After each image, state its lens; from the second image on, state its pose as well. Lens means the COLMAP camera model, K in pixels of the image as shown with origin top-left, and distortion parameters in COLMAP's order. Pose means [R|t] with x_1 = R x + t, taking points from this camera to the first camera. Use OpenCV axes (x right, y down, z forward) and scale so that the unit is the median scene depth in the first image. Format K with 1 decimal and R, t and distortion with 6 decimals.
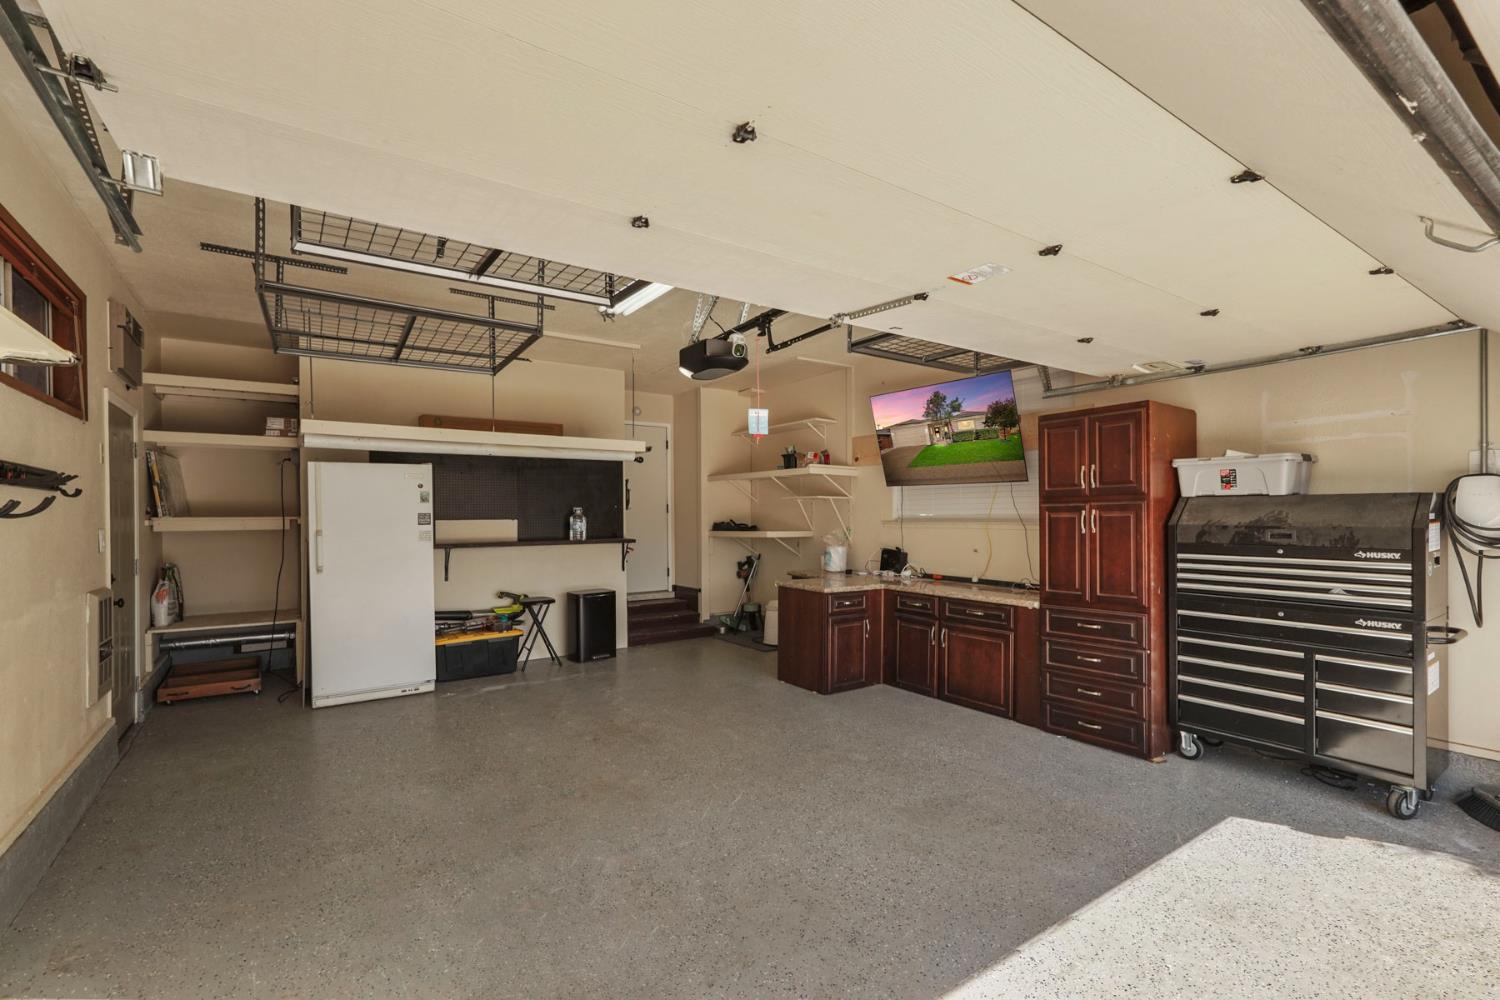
lens RADIAL K [[665.9, 0, 753.7], [0, 665.9, 515.1], [0, 0, 1]] dist [0.000143, 0.000630]
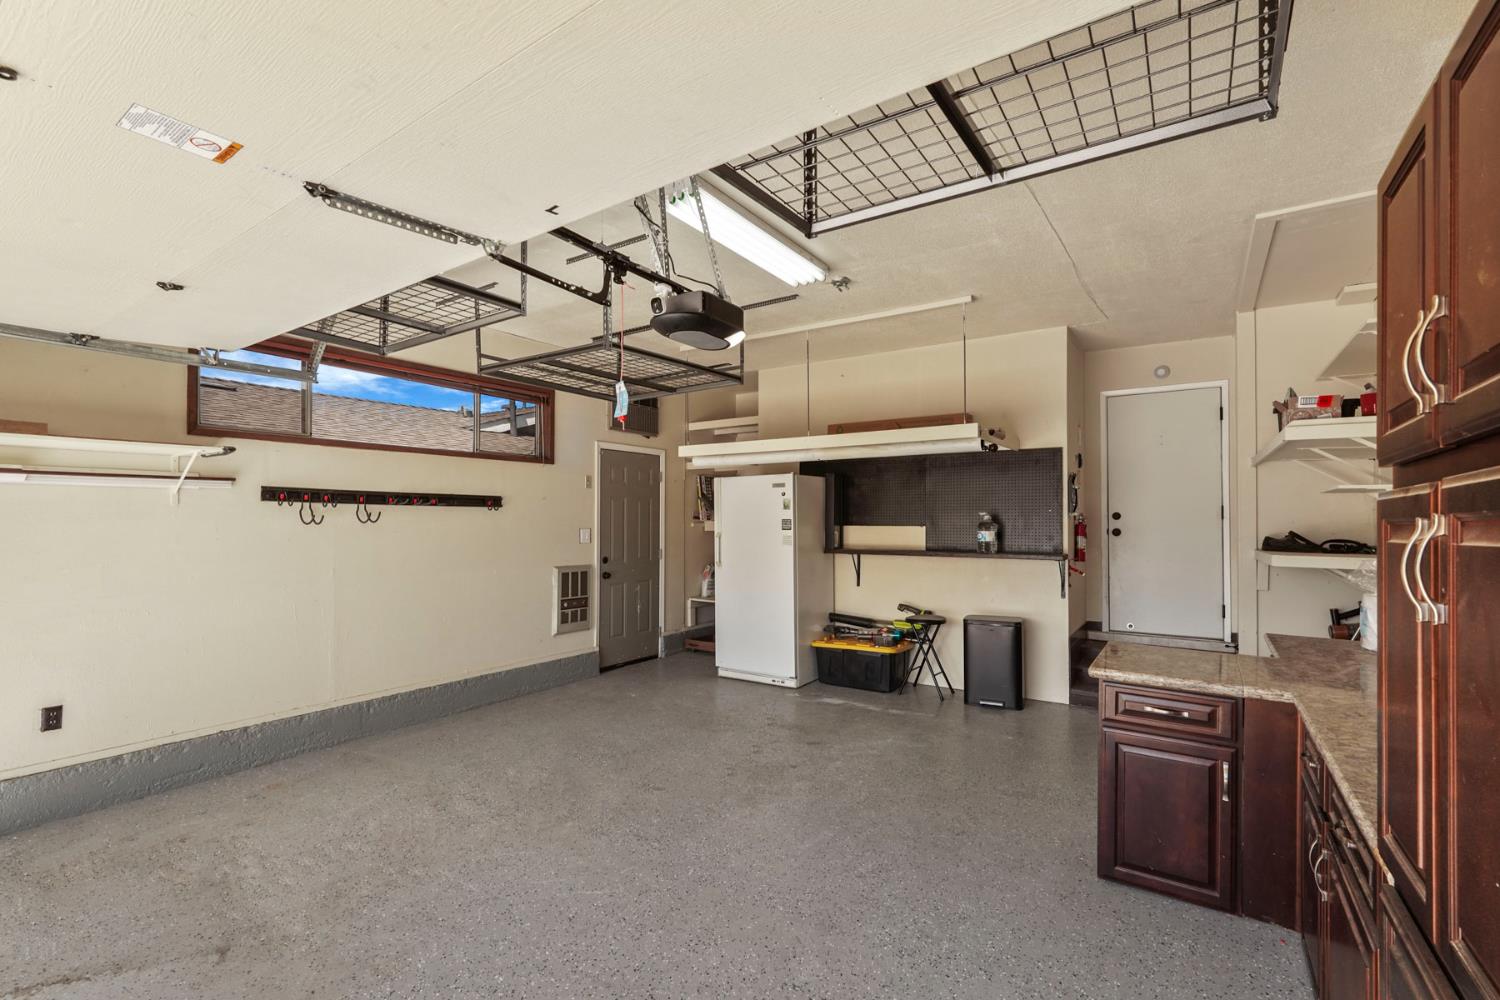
lens RADIAL K [[665.9, 0, 753.7], [0, 665.9, 515.1], [0, 0, 1]] dist [0.000143, 0.000630]
pose [[0.369983, 0.001127, -0.929038, 0.476892], [-0.004125, 0.999991, -0.000430, -0.008788], [0.929029, 0.003991, 0.369985, 0.549971]]
